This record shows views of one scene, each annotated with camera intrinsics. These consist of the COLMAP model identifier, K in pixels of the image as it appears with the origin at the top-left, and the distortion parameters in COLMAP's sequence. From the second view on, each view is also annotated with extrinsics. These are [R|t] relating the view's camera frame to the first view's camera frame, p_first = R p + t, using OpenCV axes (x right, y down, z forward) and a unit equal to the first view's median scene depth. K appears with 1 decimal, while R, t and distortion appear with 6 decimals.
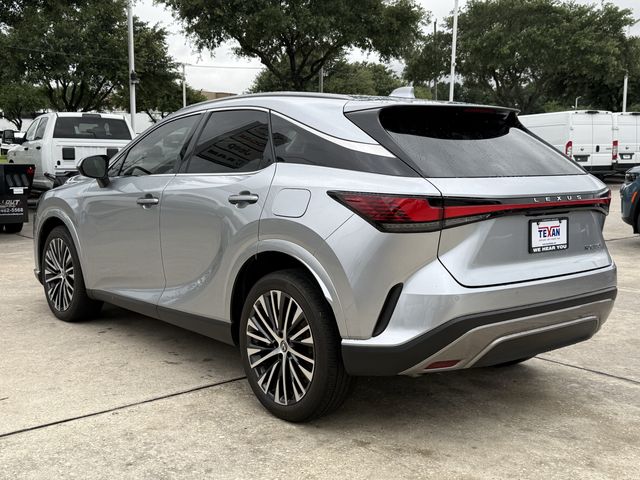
lens RADIAL K [[823.1, 0, 324.4], [0, 823.1, 241.3], [0, 0, 1]] dist [0.094921, 0.000000]
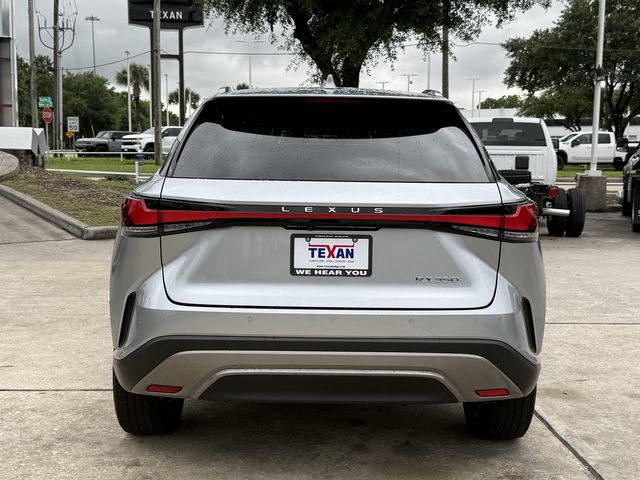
lens RADIAL K [[954.1, 0, 323.4], [0, 954.1, 239.5], [0, 0, 1]] dist [0.136253, 0.000000]
pose [[0.755397, 0.064488, -0.652087, 0.868052], [-0.083773, 0.996484, 0.001502, -0.024094], [0.649890, 0.053493, 0.758143, 0.299925]]
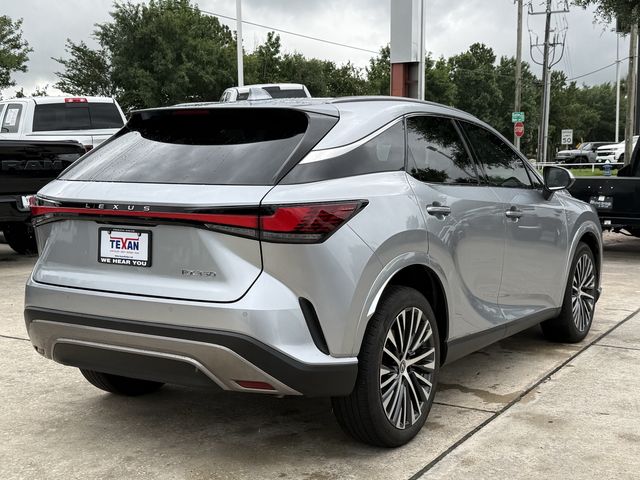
lens RADIAL K [[954.1, 0, 320.0], [0, 954.1, 239.8], [0, 0, 1]] dist [0.136253, 0.000000]
pose [[0.240874, 0.075751, -0.967596, 1.355829], [-0.111901, 0.992469, 0.049842, -0.093299], [0.964084, 0.096269, 0.247536, 0.950788]]
